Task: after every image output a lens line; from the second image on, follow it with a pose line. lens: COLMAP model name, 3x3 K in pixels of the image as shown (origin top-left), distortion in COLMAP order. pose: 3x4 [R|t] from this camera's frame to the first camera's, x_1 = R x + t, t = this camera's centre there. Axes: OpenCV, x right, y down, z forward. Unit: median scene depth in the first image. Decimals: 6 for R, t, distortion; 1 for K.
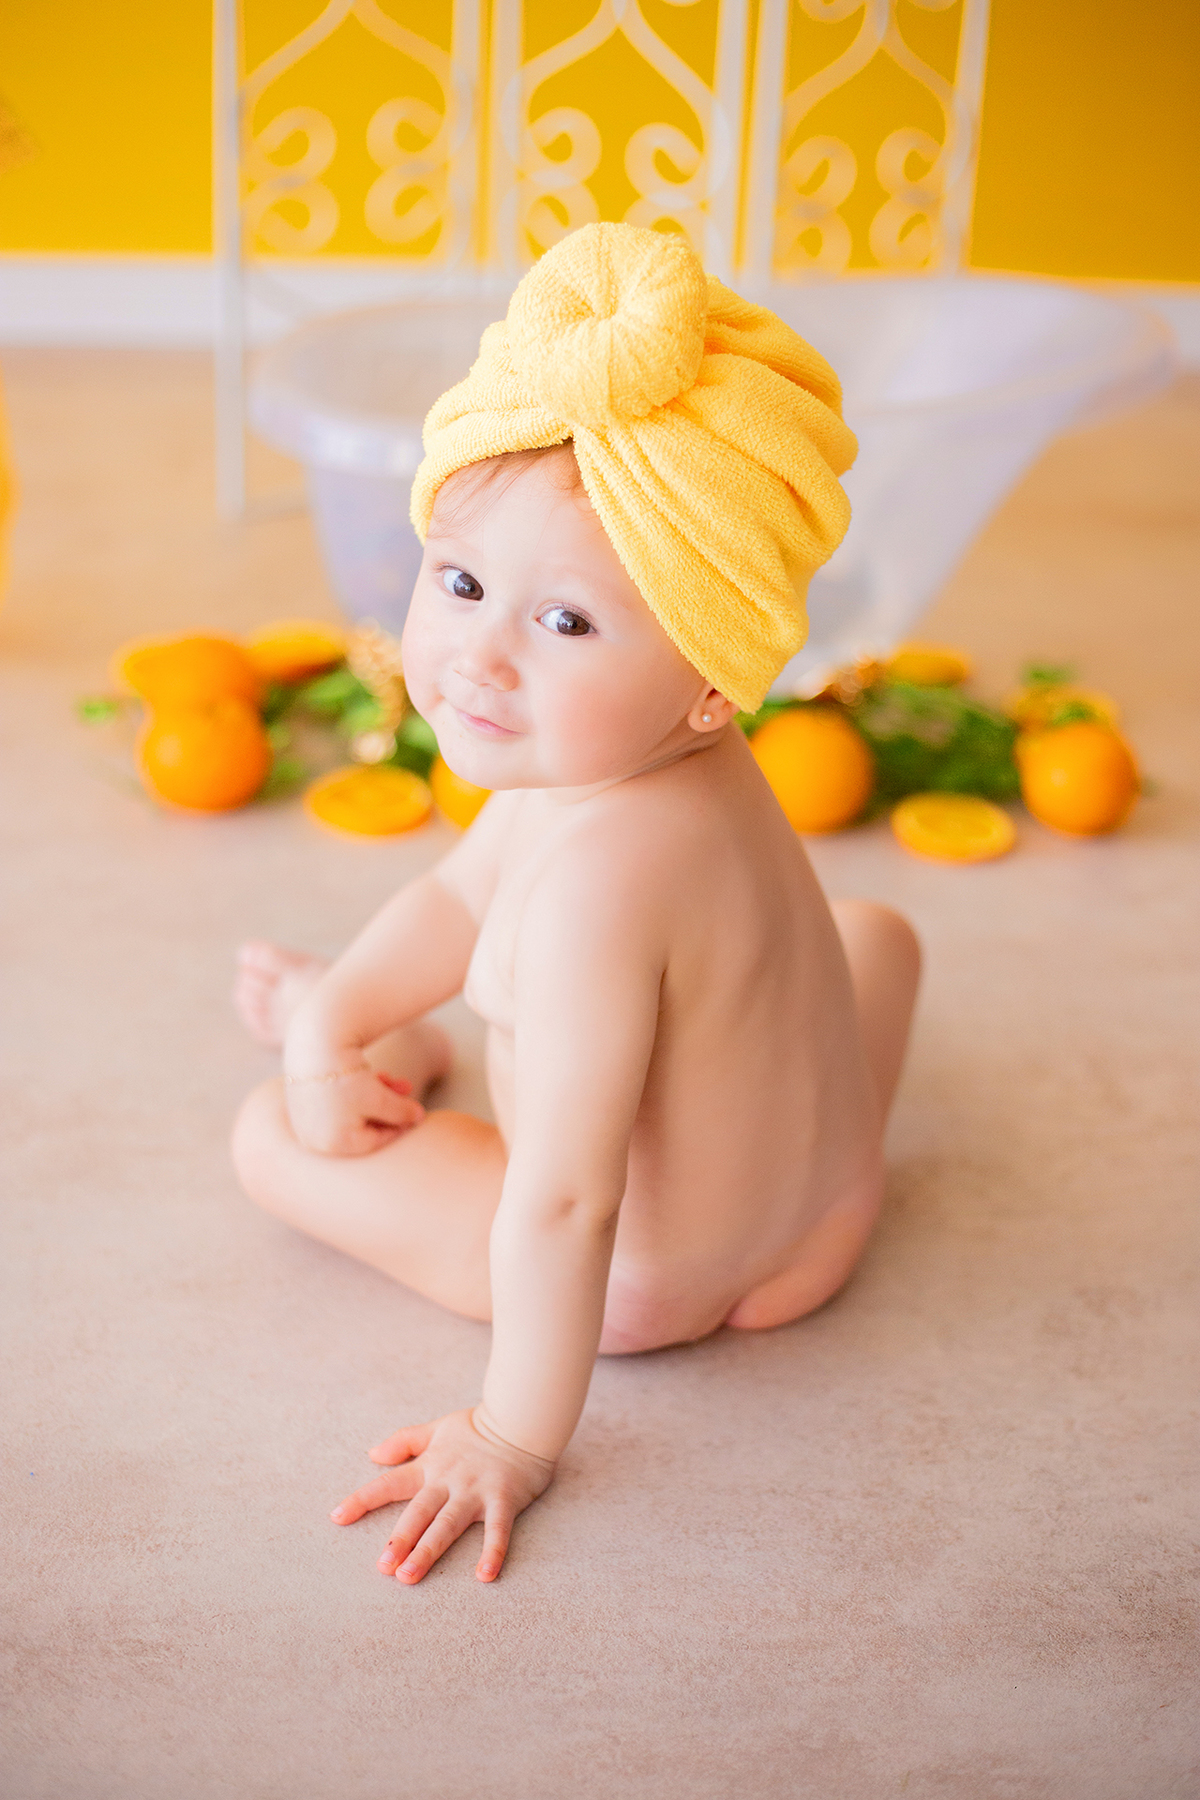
lens RADIAL K [[2651.0, 0, 596.1], [0, 2651.0, 951.7], [0, 0, 1]] dist [-0.120832, 0.000000]
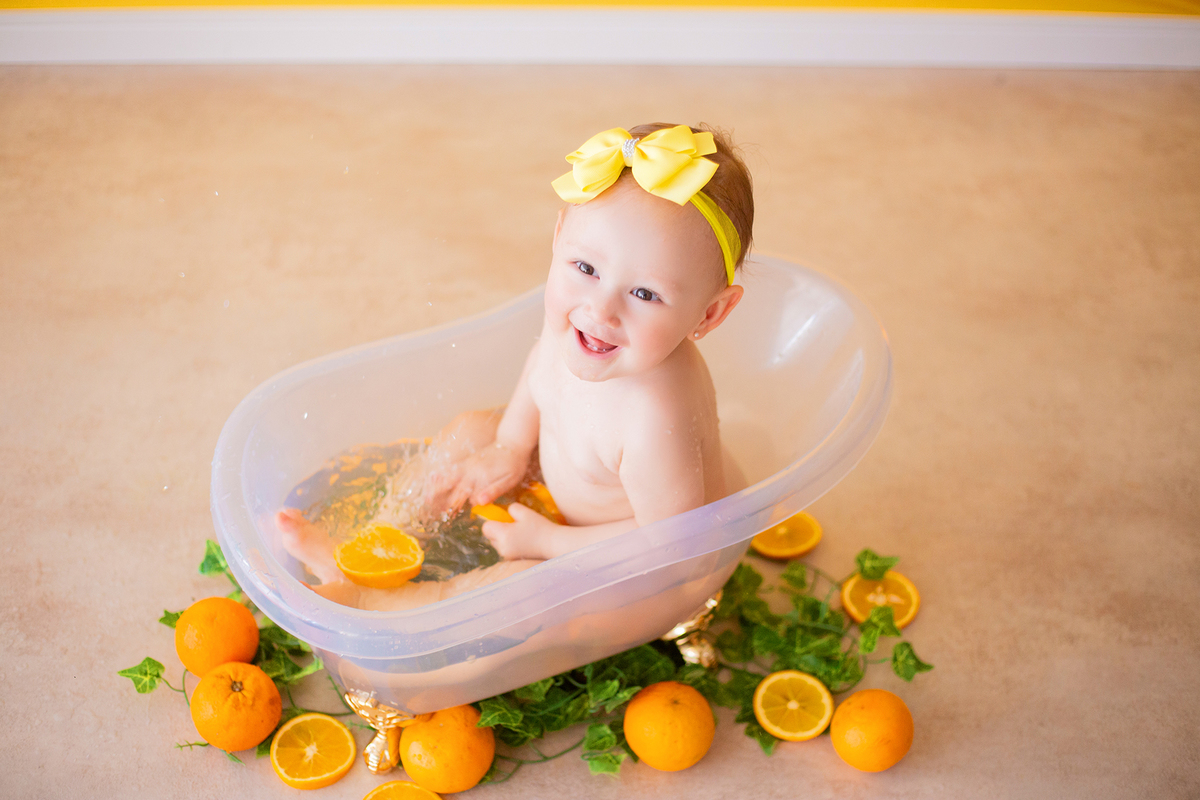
lens RADIAL K [[1767.3, 0, 596.5], [0, 1767.3, 398.7], [0, 0, 1]] dist [-0.120832, 0.000000]
pose [[0.996537, 0.035134, -0.075368, 0.102043], [-0.014712, 0.966552, 0.256048, -0.449816], [0.081843, -0.254052, 0.963722, 0.151762]]
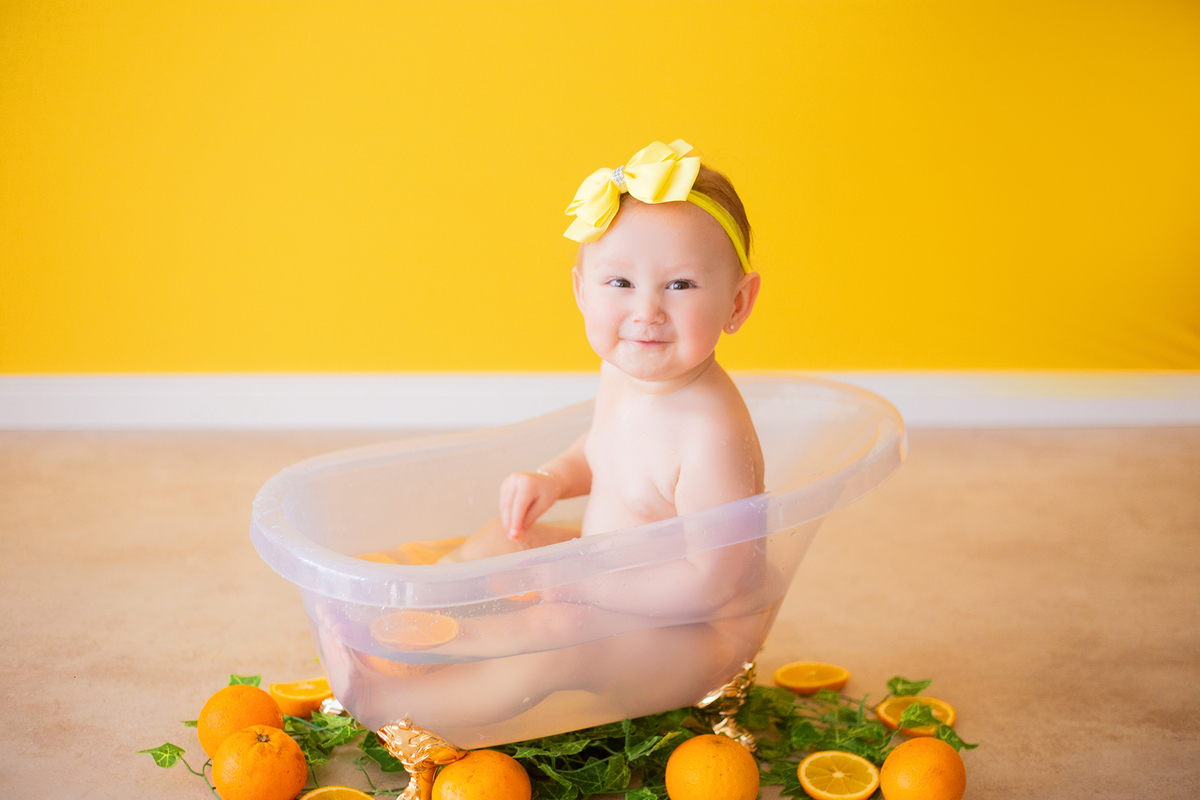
lens RADIAL K [[1767.3, 0, 601.2], [0, 1767.3, 405.0], [0, 0, 1]] dist [-0.120832, 0.000000]
pose [[0.998008, -0.023589, -0.058514, 0.077991], [0.011122, 0.978726, -0.204870, -0.068582], [0.062102, 0.203811, 0.977039, 0.097448]]
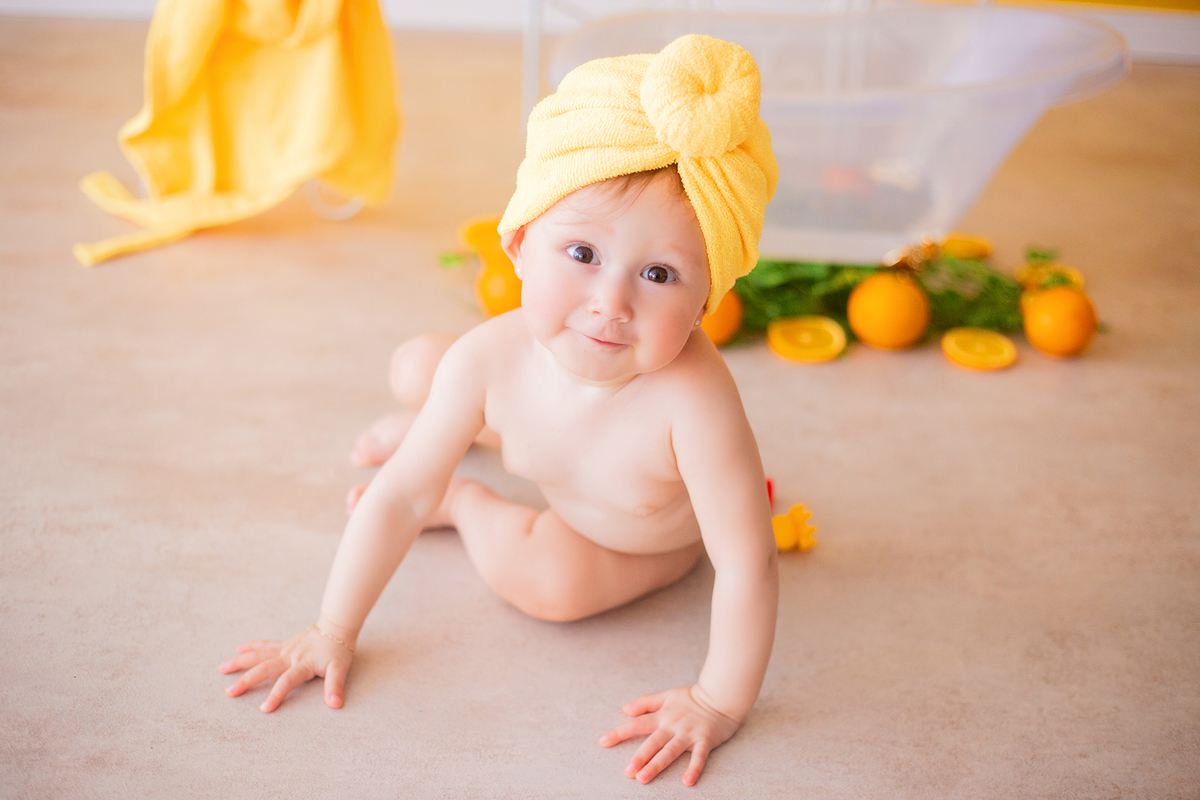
lens RADIAL K [[1767.3, 0, 597.3], [0, 1767.3, 415.1], [0, 0, 1]] dist [-0.120832, 0.000000]
pose [[0.996671, 0.034299, -0.073963, -0.015175], [-0.034760, 0.999383, -0.004957, 0.006424], [0.073748, 0.007511, 0.997249, -0.078824]]
